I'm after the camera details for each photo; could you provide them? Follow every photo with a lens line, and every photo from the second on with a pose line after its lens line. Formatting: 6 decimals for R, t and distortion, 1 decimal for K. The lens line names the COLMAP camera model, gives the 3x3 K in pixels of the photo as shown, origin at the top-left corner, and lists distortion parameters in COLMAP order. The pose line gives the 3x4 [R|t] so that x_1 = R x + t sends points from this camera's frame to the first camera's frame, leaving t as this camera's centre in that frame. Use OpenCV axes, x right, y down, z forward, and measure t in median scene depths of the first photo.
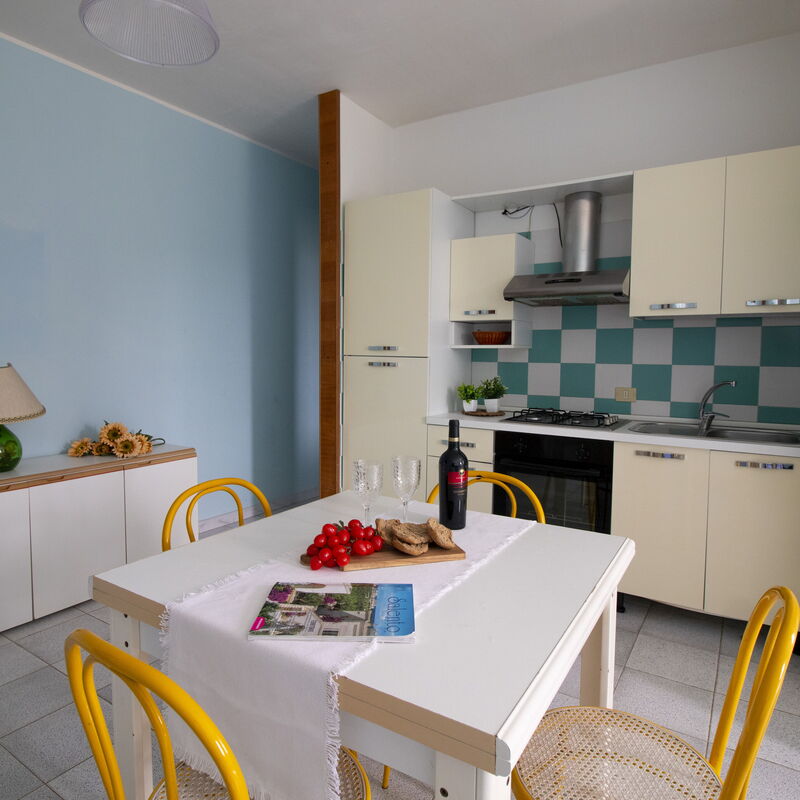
lens RADIAL K [[554.0, 0, 393.7], [0, 554.0, 383.4], [0, 0, 1]] dist [0.006741, -0.026669]
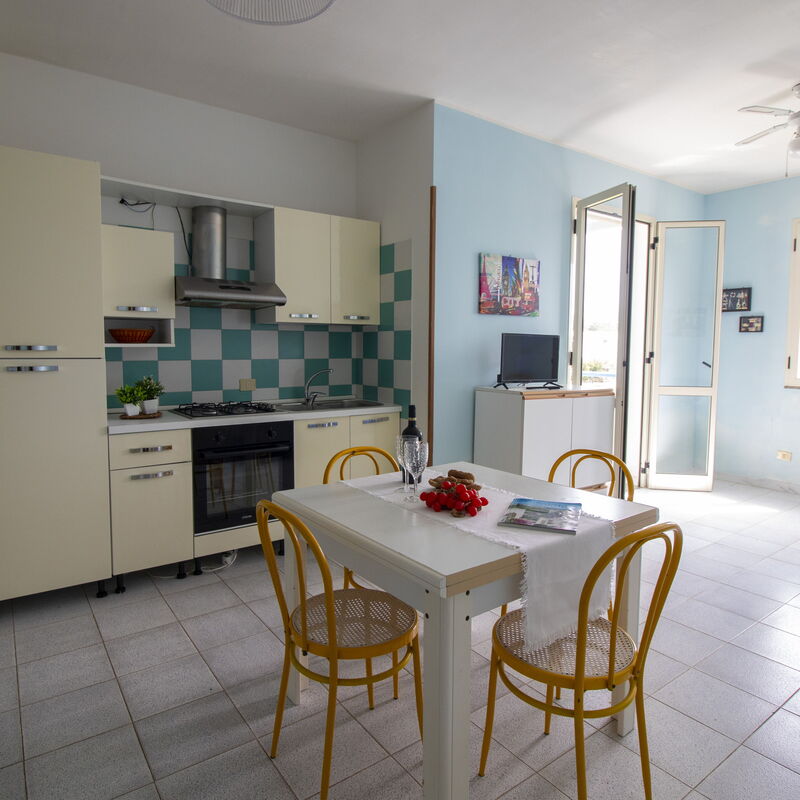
lens RADIAL K [[554.0, 0, 393.7], [0, 554.0, 383.4], [0, 0, 1]] dist [0.006741, -0.026669]
pose [[0.366449, -0.068682, 0.927900, -0.606501], [0.051339, 0.997245, 0.053540, -0.032434], [-0.929021, 0.028018, 0.368965, 0.271567]]
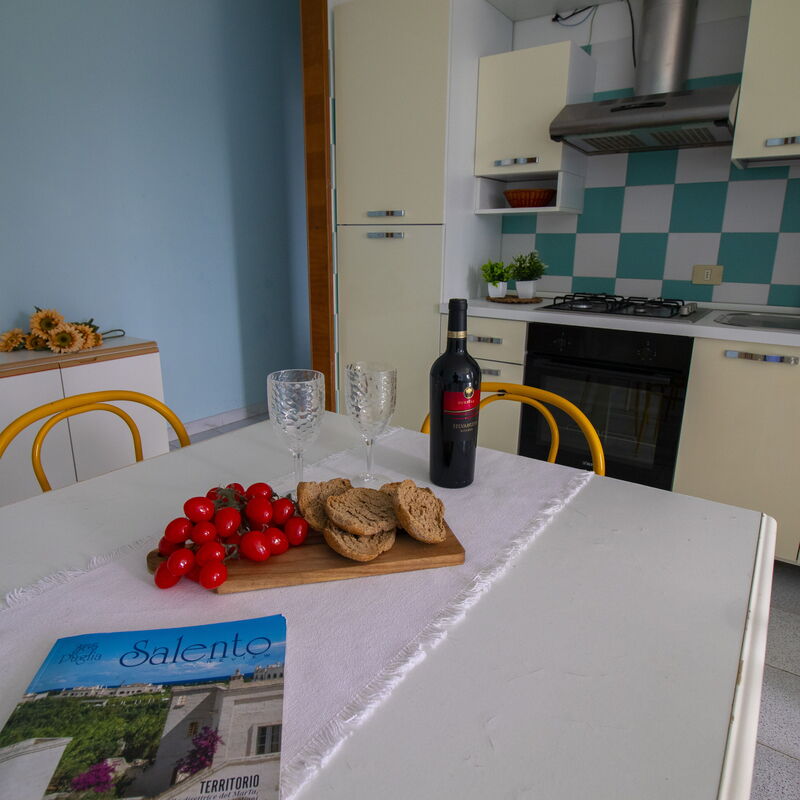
lens RADIAL K [[554.0, 0, 393.7], [0, 554.0, 383.4], [0, 0, 1]] dist [0.006741, -0.026669]
pose [[0.998564, 0.011638, -0.052290, 0.038805], [-0.001401, 0.981457, 0.191679, 0.022185], [0.053551, -0.191331, 0.980064, 0.227789]]
